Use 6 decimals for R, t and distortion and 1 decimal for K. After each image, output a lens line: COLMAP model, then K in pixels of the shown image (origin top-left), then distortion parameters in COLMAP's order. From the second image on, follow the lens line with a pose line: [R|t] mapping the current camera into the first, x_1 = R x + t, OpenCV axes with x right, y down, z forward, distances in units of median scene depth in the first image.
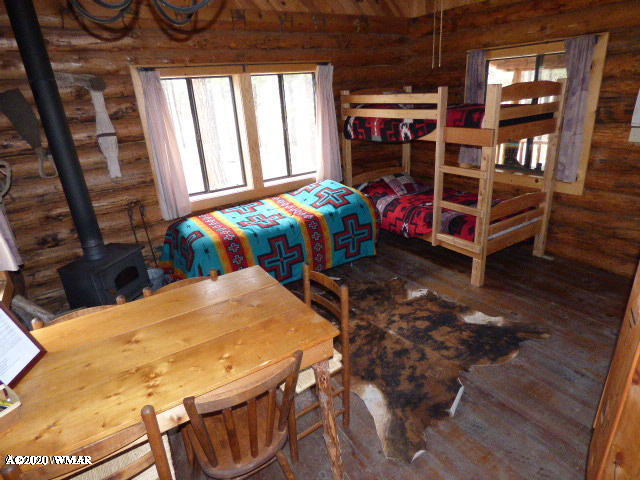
lens RADIAL K [[389.7, 0, 320.0], [0, 389.7, 240.0], [0, 0, 1]] dist [-0.010298, -0.001674]
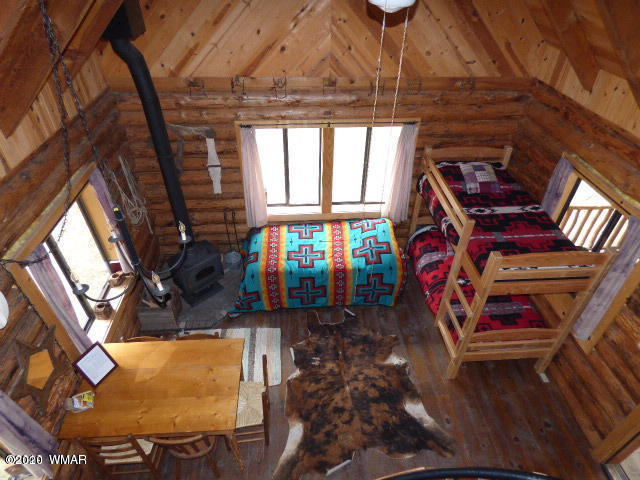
lens RADIAL K [[389.7, 0, 320.0], [0, 389.7, 240.0], [0, 0, 1]] dist [-0.010298, -0.001674]
pose [[0.875378, 0.360049, -0.322612, 0.302919], [-0.243319, 0.904773, 0.349545, -0.589887], [0.417744, -0.227487, 0.879625, -0.102320]]
